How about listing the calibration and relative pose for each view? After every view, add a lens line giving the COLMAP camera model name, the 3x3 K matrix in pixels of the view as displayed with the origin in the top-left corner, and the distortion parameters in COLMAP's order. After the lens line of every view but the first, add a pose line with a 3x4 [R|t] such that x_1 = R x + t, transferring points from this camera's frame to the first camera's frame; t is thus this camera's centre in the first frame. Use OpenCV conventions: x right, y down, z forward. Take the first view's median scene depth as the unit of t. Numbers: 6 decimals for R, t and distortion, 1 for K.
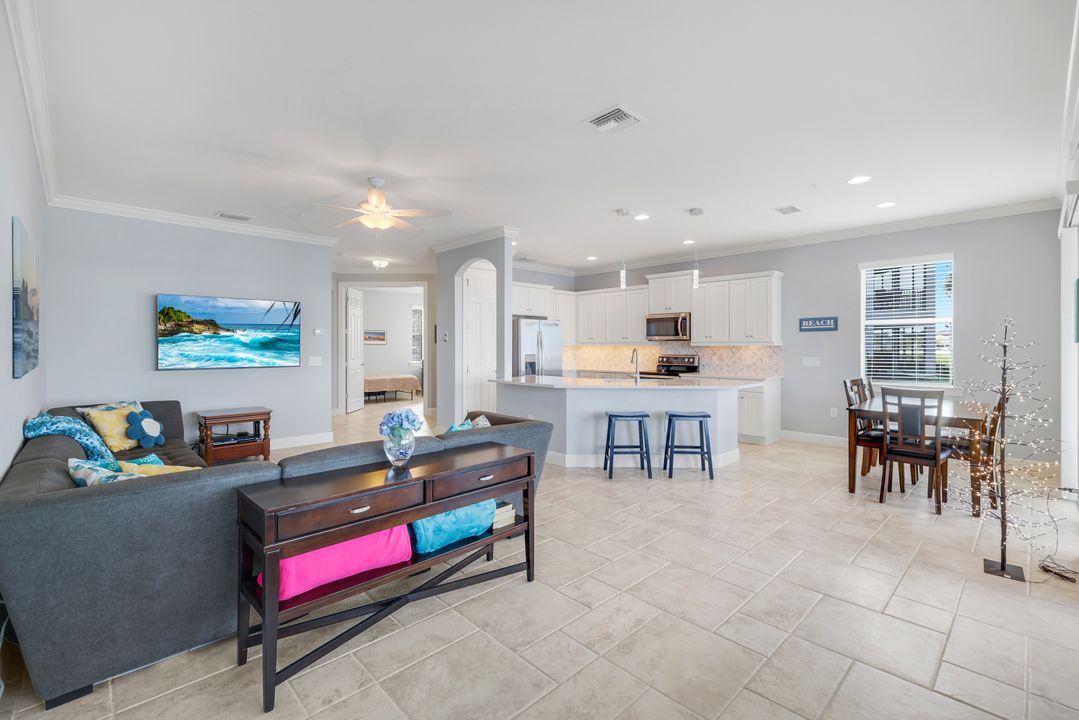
lens RADIAL K [[470.1, 0, 541.7], [0, 470.1, 352.1], [0, 0, 1]] dist [0.004941, -0.000436]
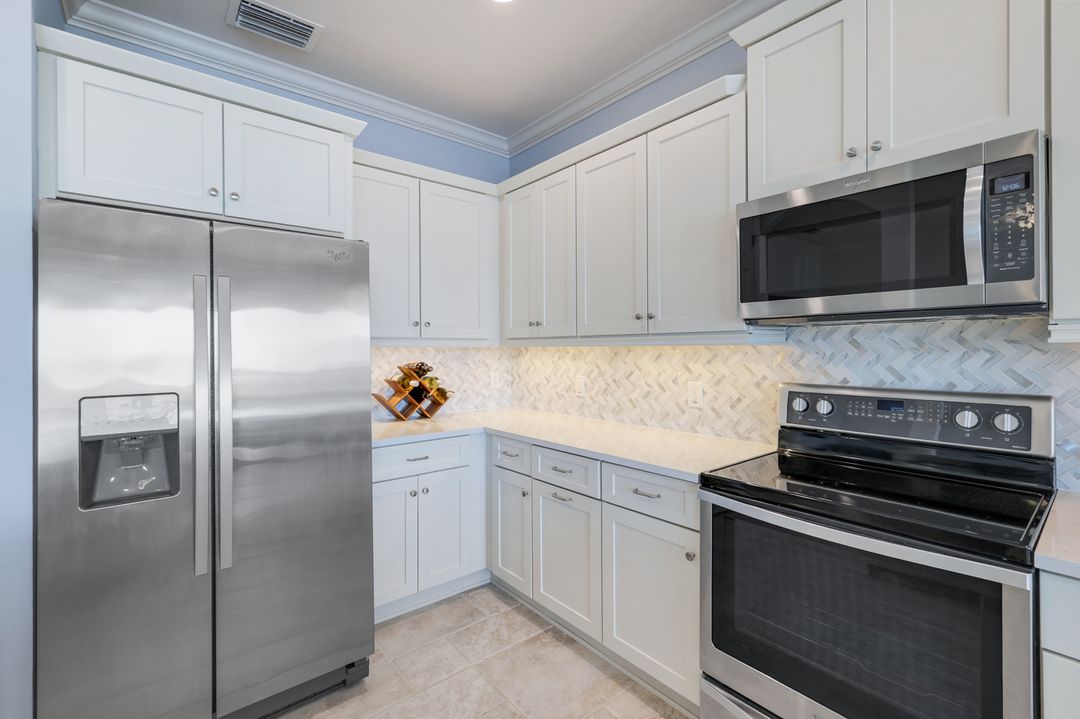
lens RADIAL K [[470.5, 0, 541.5], [0, 470.5, 348.6], [0, 0, 1]] dist [0.004941, -0.000436]
pose [[0.997333, -0.005097, -0.072809, 0.186297], [0.004020, 0.999880, -0.014930, -0.011527], [0.072876, 0.014598, 0.997234, 0.982707]]
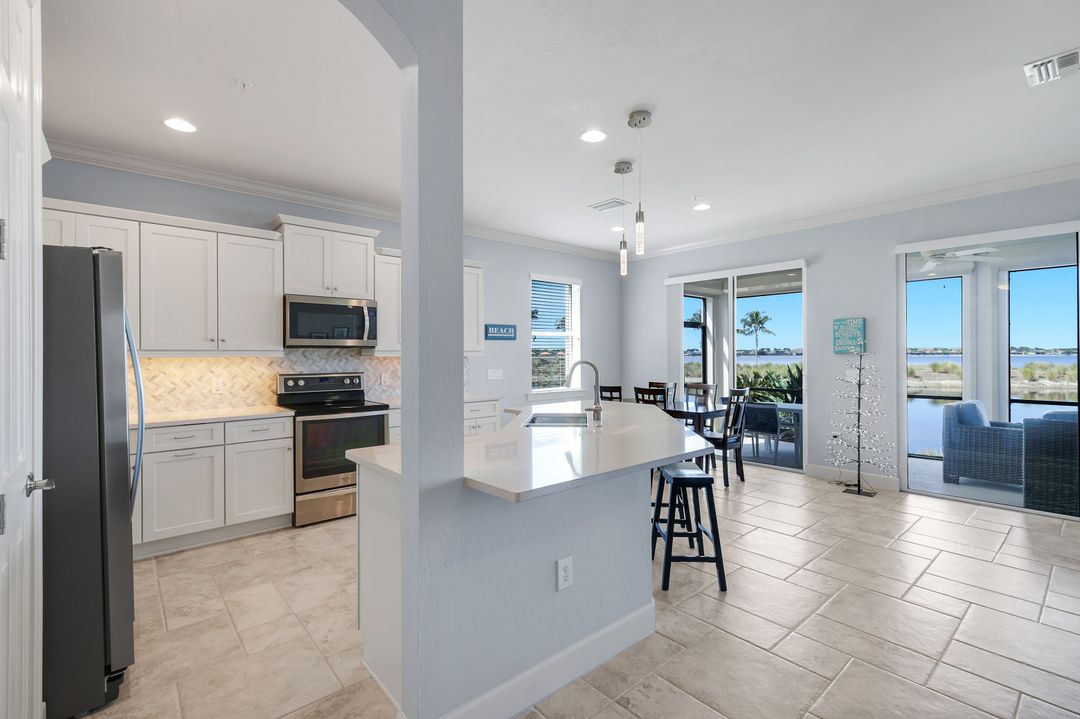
lens RADIAL K [[483.0, 0, 538.0], [0, 483.0, 356.7], [0, 0, 1]] dist [0.007001, -0.000248]
pose [[0.056714, -0.003608, 0.998384, -0.337668], [0.017250, 0.999848, 0.002633, -0.013514], [-0.998241, 0.017072, 0.056767, 0.899185]]
